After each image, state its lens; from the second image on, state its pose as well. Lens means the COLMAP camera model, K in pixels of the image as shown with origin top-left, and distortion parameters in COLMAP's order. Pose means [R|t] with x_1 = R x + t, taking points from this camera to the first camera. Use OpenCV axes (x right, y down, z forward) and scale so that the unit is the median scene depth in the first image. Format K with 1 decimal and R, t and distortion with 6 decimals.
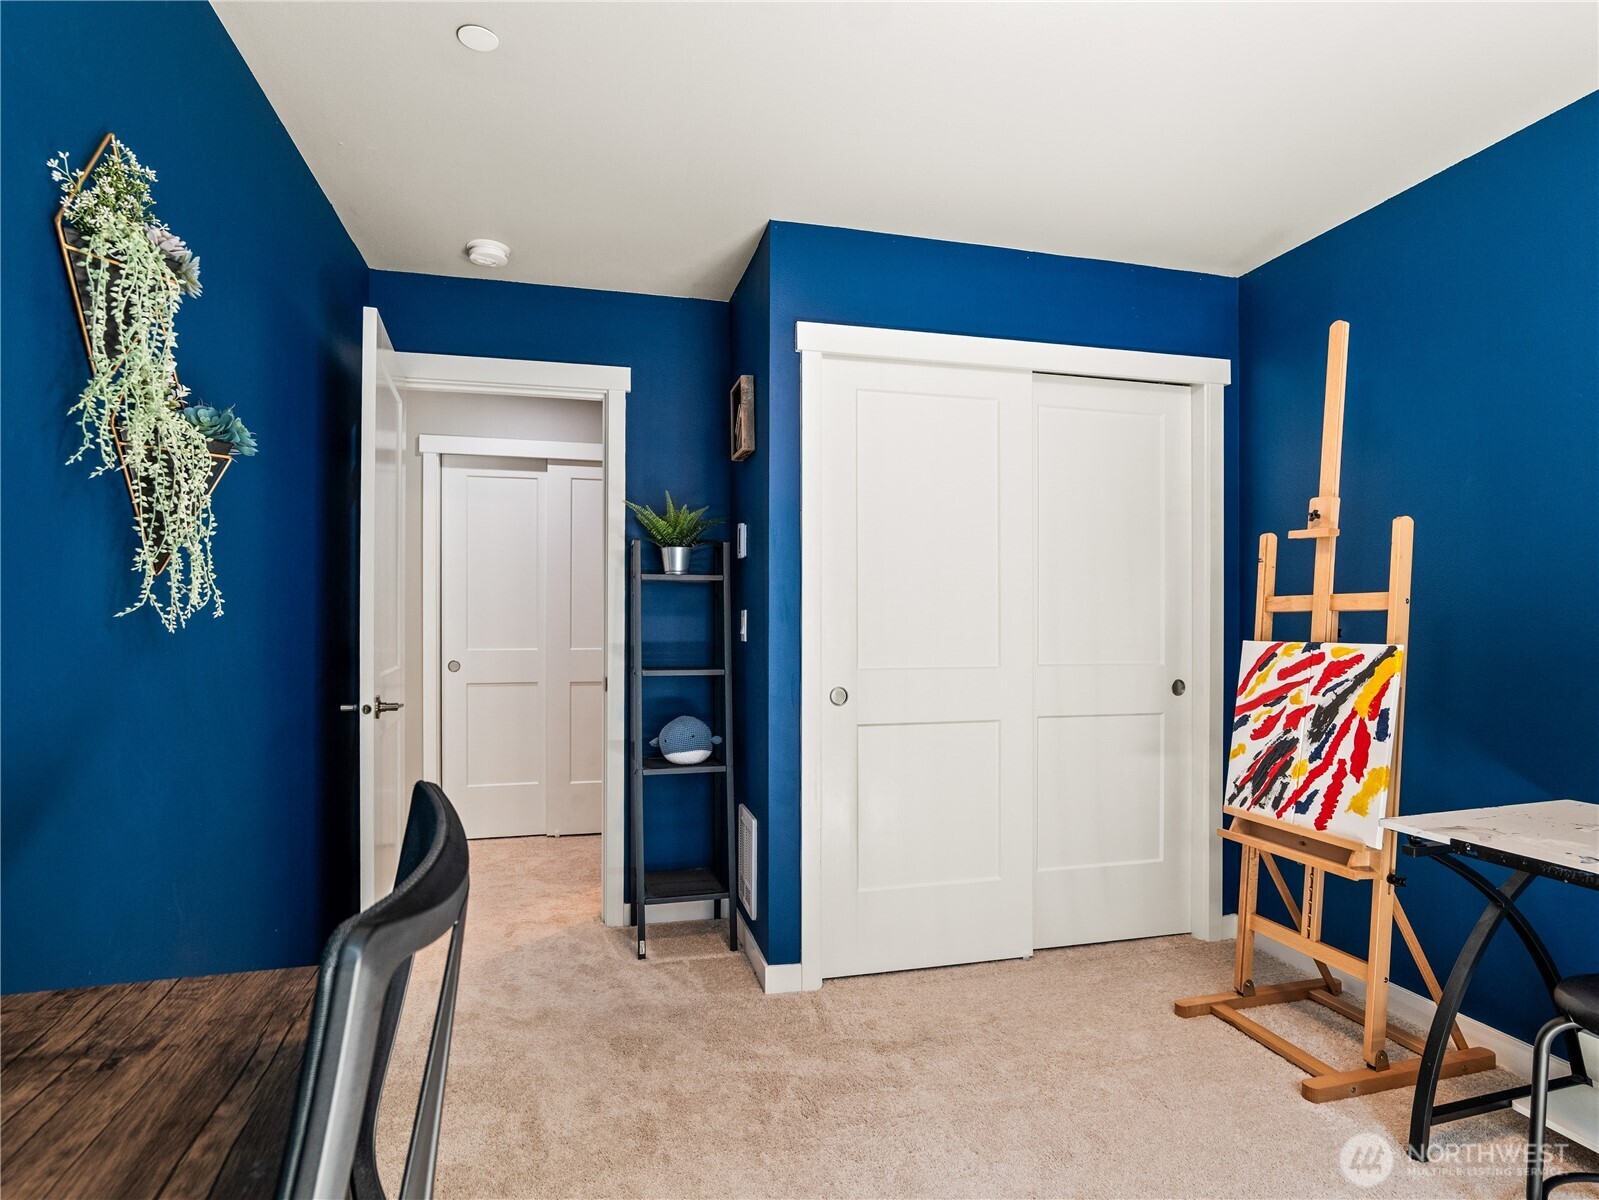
lens RADIAL K [[847.6, 0, 802.5], [0, 847.6, 609.9], [0, 0, 1]] dist [-0.019906, 0.006908]
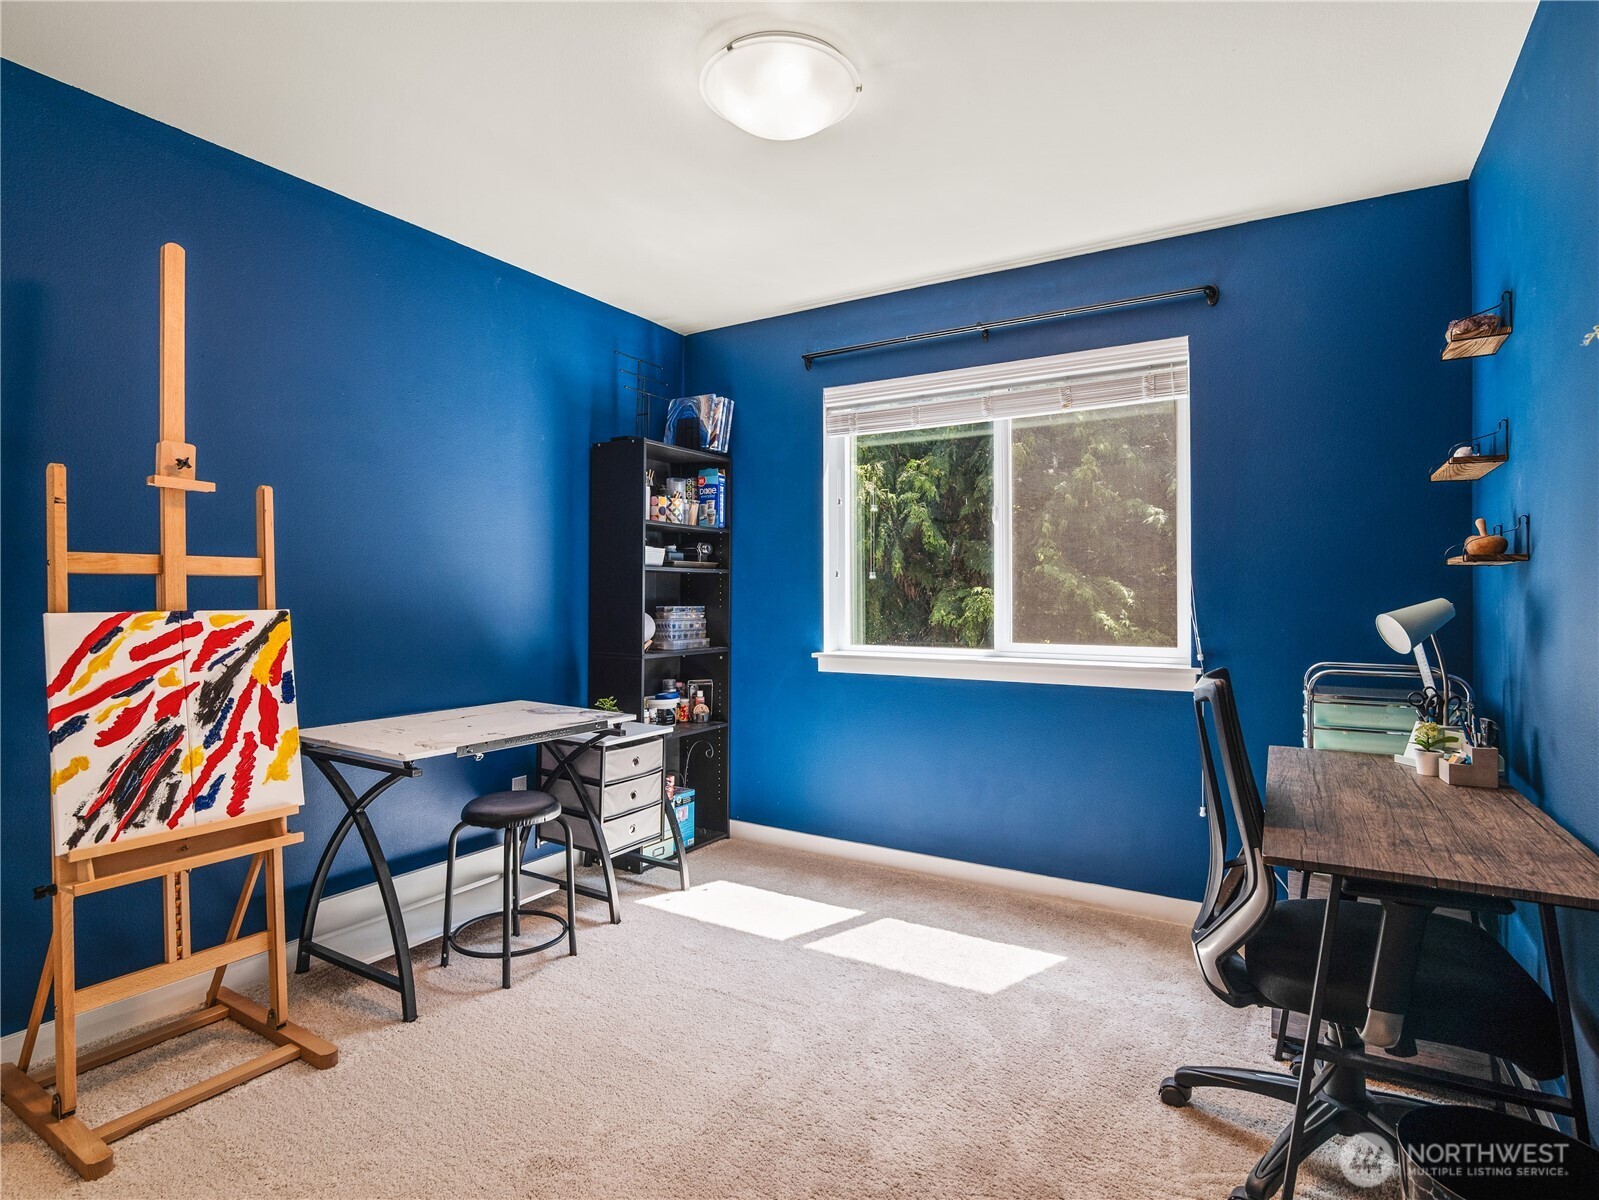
lens RADIAL K [[847.6, 0, 800.1], [0, 847.6, 599.0], [0, 0, 1]] dist [-0.019906, 0.006908]
pose [[-0.687069, -0.008652, 0.726540, -0.450154], [-0.013434, 0.999909, -0.000798, 0.019118], [-0.726468, -0.010309, -0.687123, 1.148455]]
